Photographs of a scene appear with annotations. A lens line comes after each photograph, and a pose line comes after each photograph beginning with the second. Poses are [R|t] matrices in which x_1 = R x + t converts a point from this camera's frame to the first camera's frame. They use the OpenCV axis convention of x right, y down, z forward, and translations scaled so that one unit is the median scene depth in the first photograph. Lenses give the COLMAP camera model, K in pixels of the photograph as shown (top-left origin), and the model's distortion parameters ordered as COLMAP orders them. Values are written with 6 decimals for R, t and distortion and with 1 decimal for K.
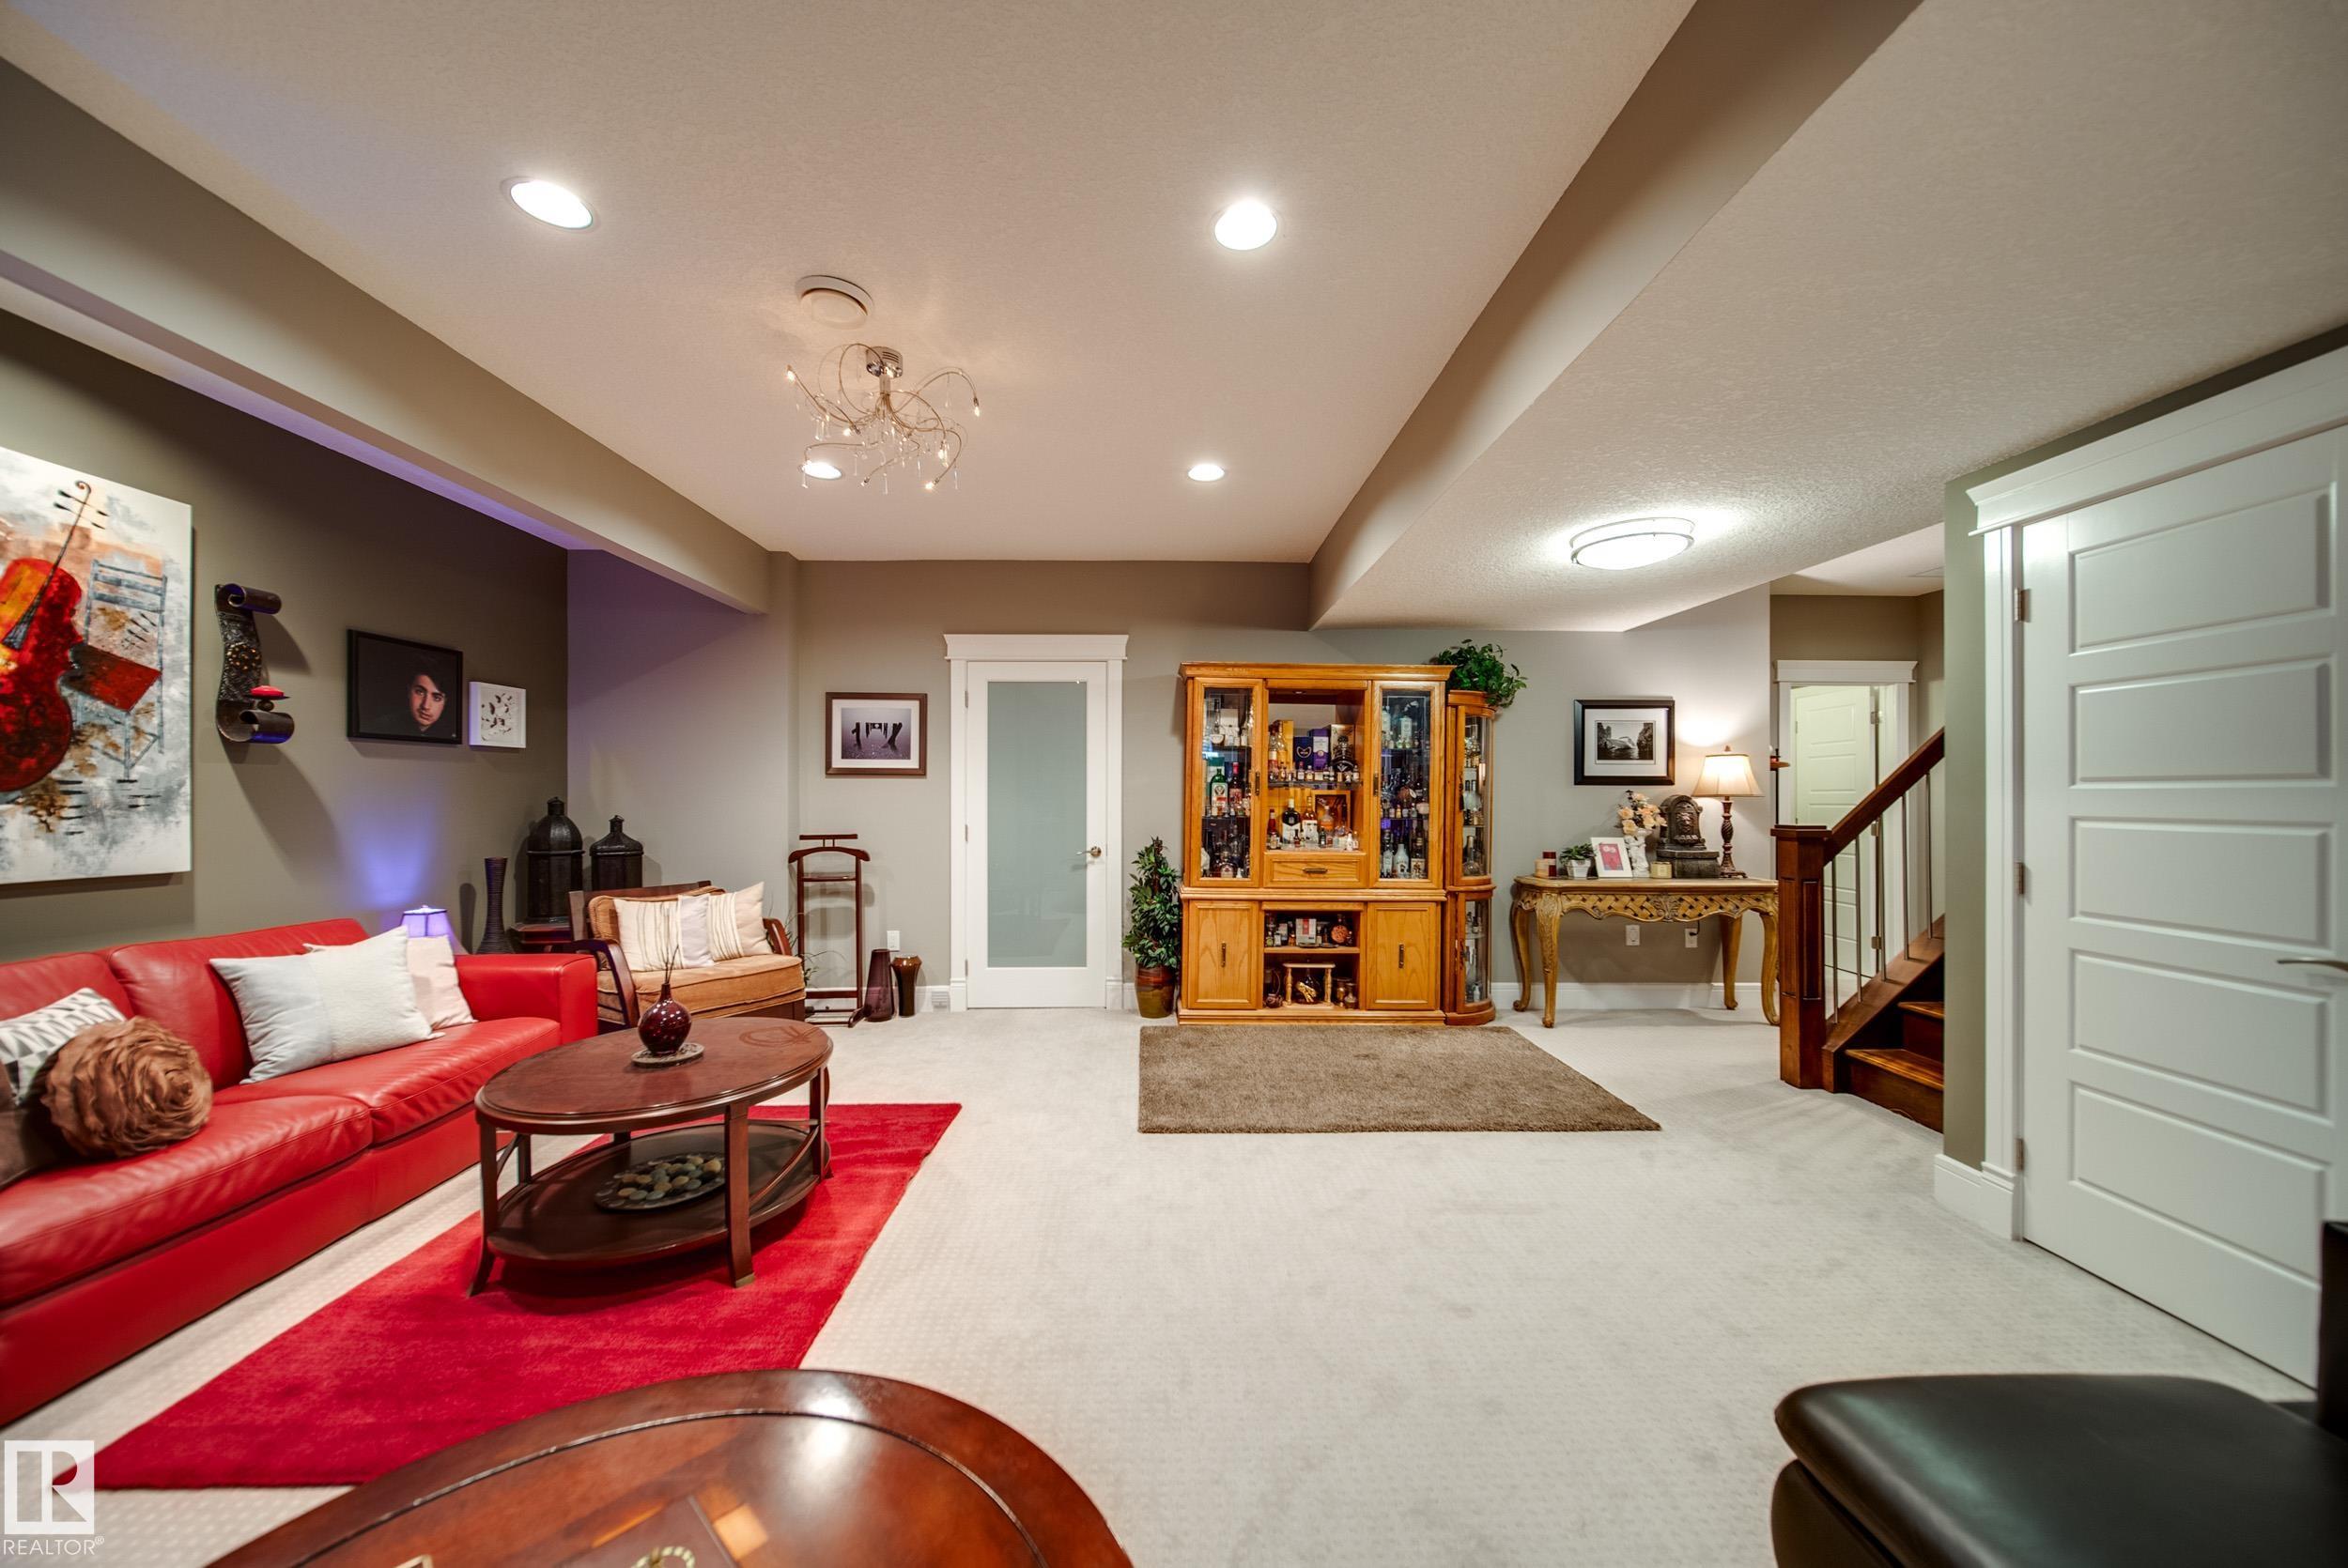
lens RADIAL K [[831.0, 0, 1168.5], [0, 831.0, 795.4], [0, 0, 1]] dist [-0.001498, -0.000704]
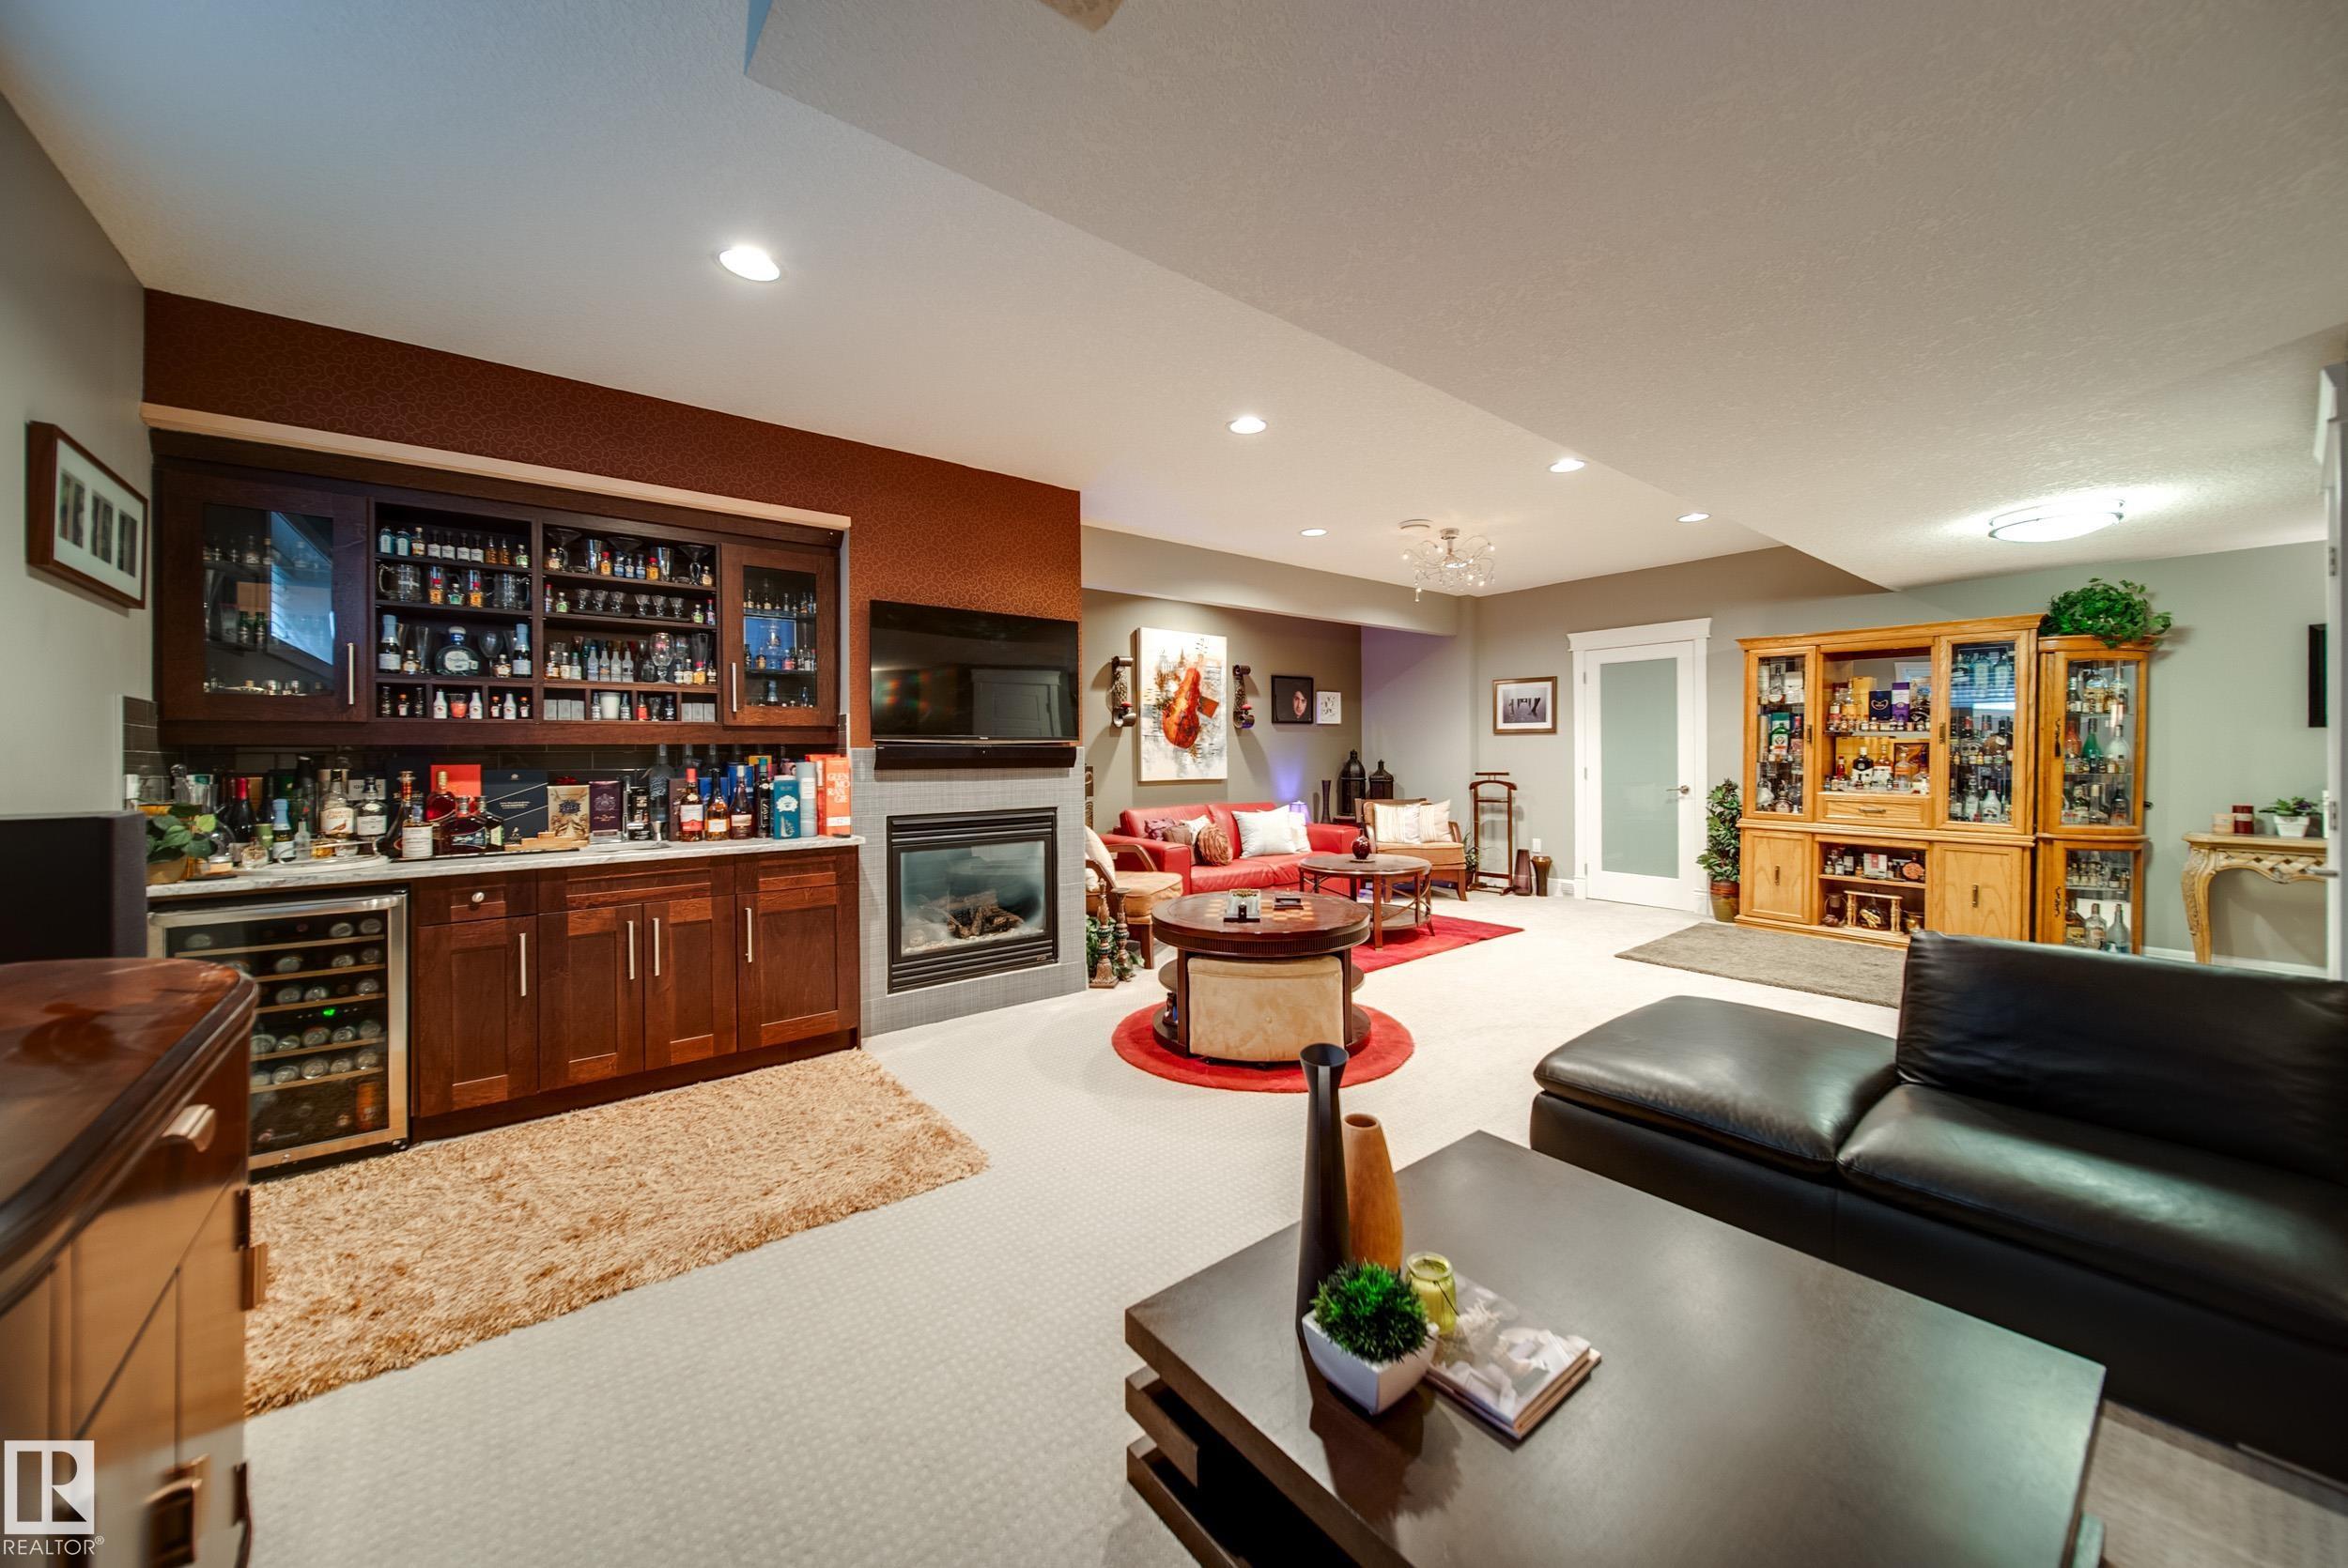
lens RADIAL K [[831.0, 0, 1183.6], [0, 831.0, 760.5], [0, 0, 1]] dist [-0.001498, -0.000704]
pose [[0.607566, 0.005207, -0.794252, 0.497011], [0.008063, 0.999887, 0.012722, 0.000407], [0.794228, -0.014134, 0.607455, -0.425492]]
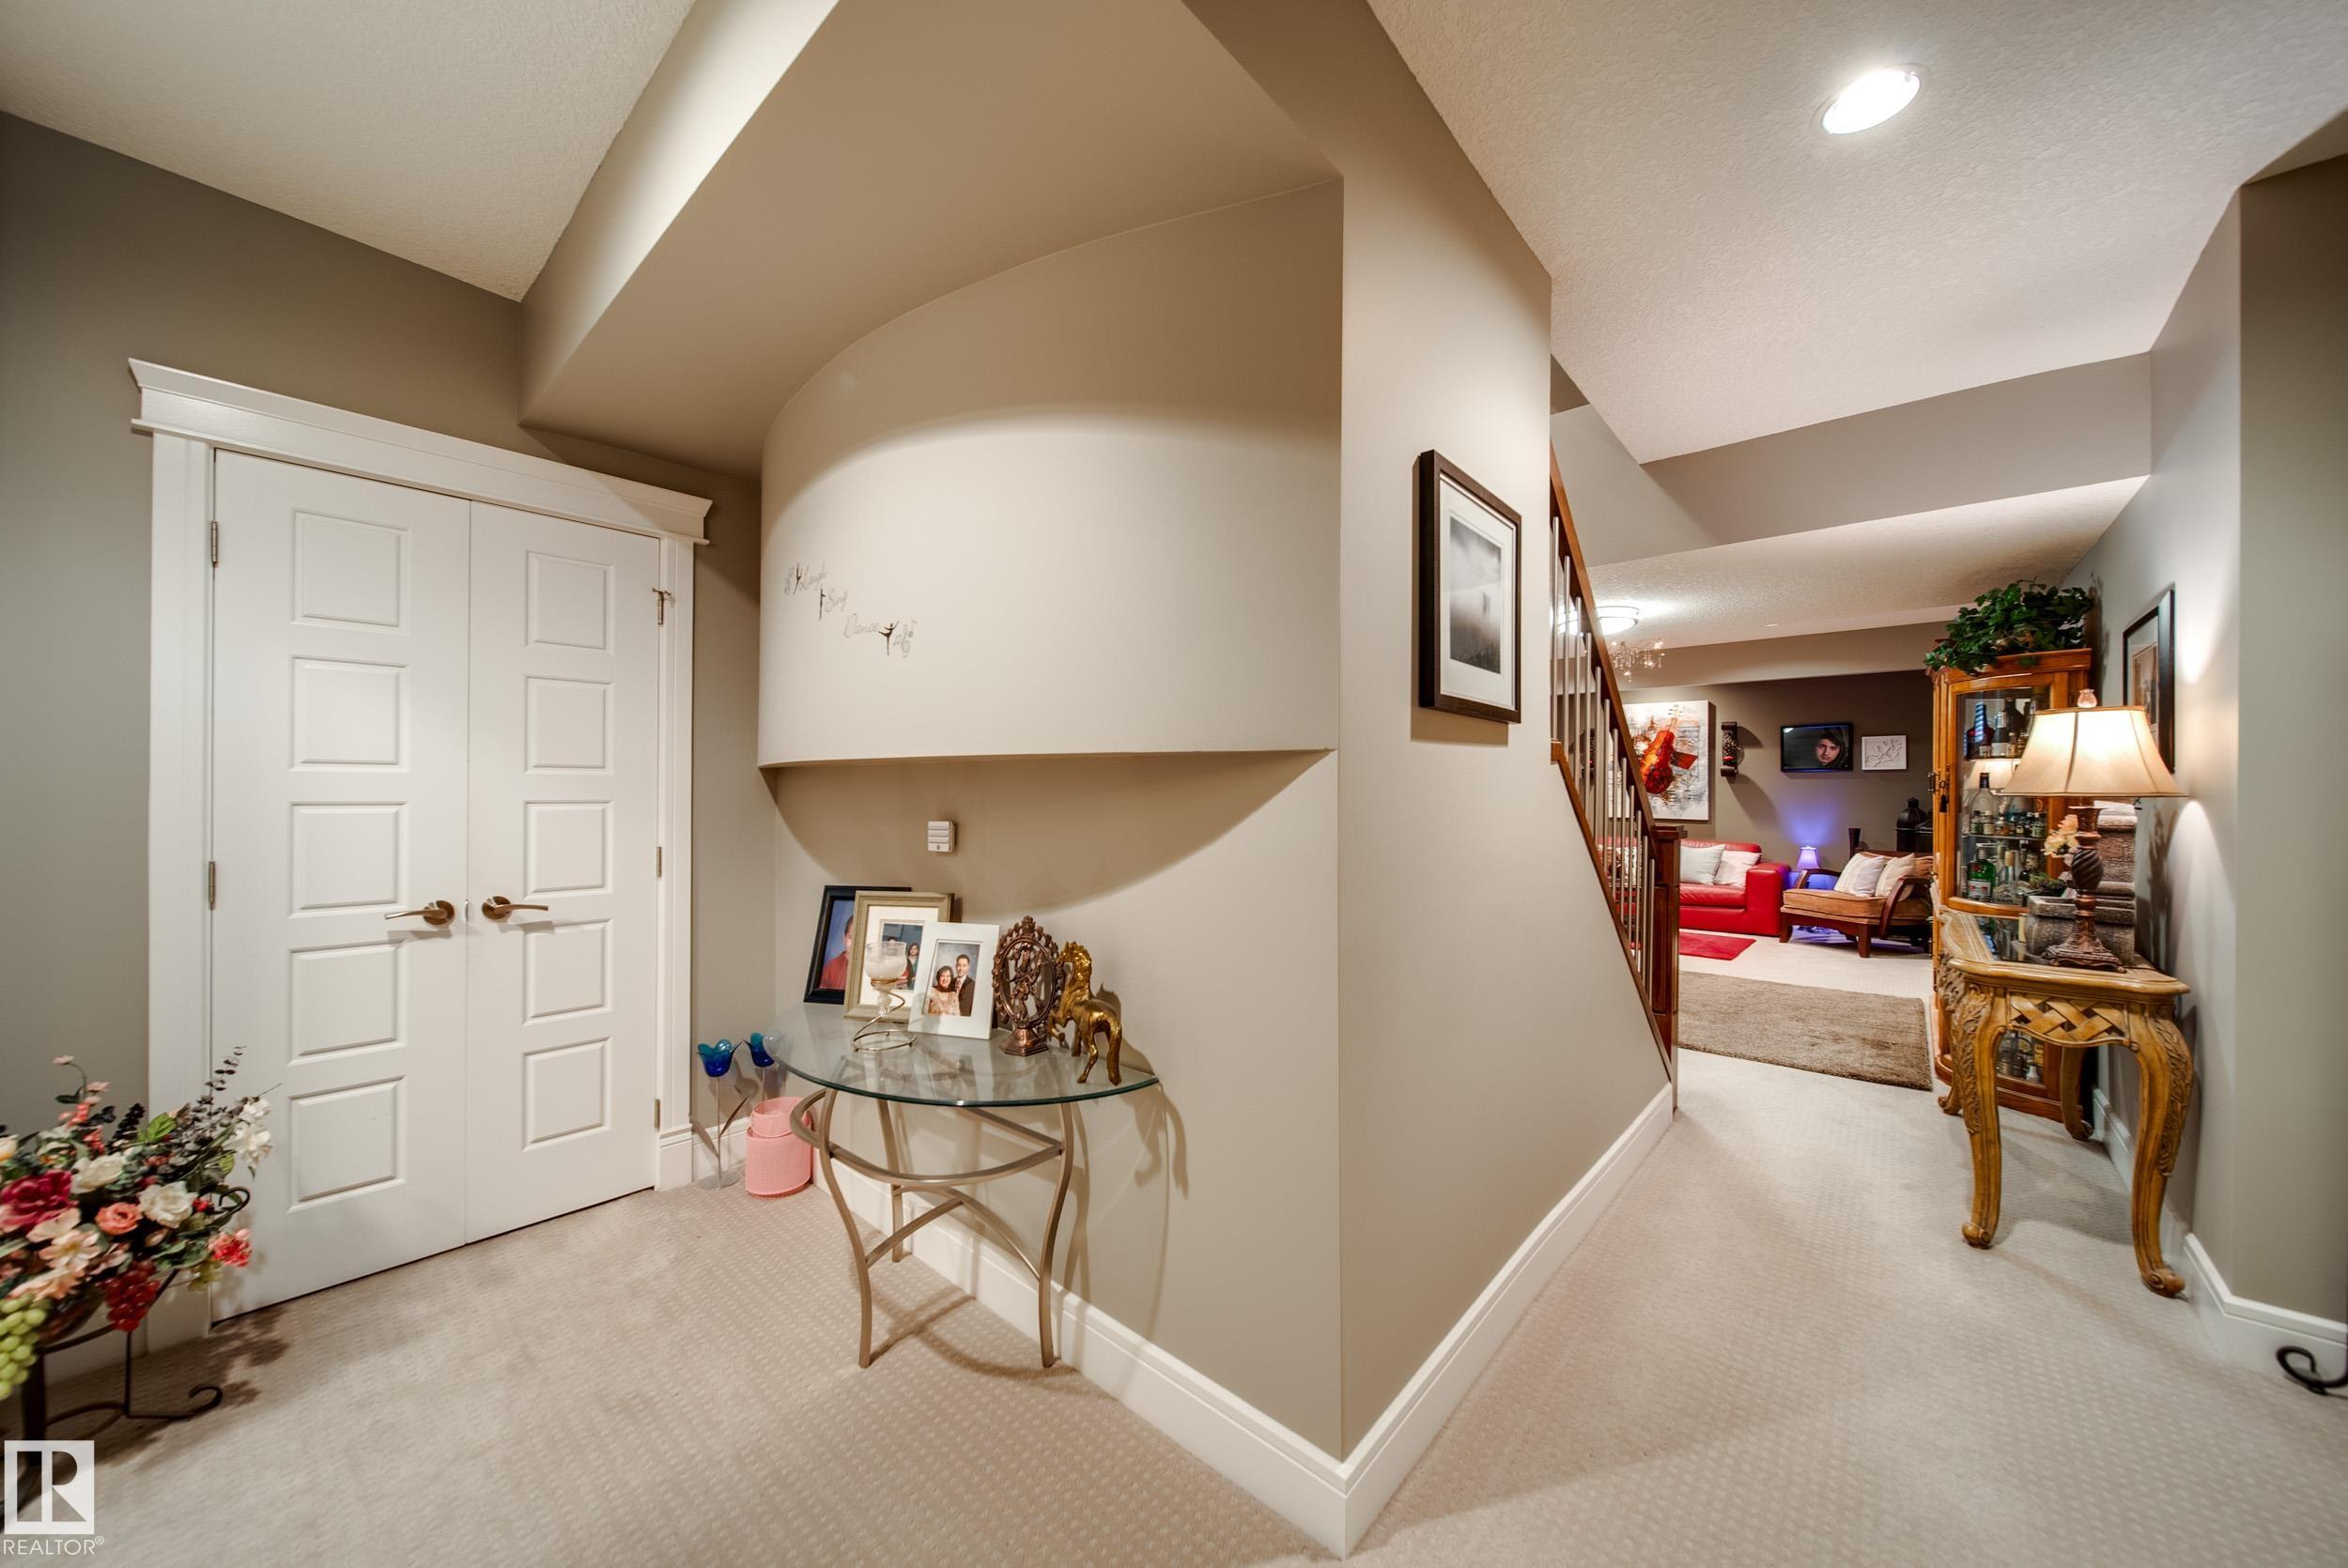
lens RADIAL K [[831.0, 0, 1171.3], [0, 831.0, 780.4], [0, 0, 1]] dist [-0.001498, -0.000704]
pose [[-0.685764, -0.018979, -0.727577, 1.456897], [-0.007968, 0.999796, -0.018570, 0.010572], [0.727781, -0.006937, -0.685775, 1.013058]]
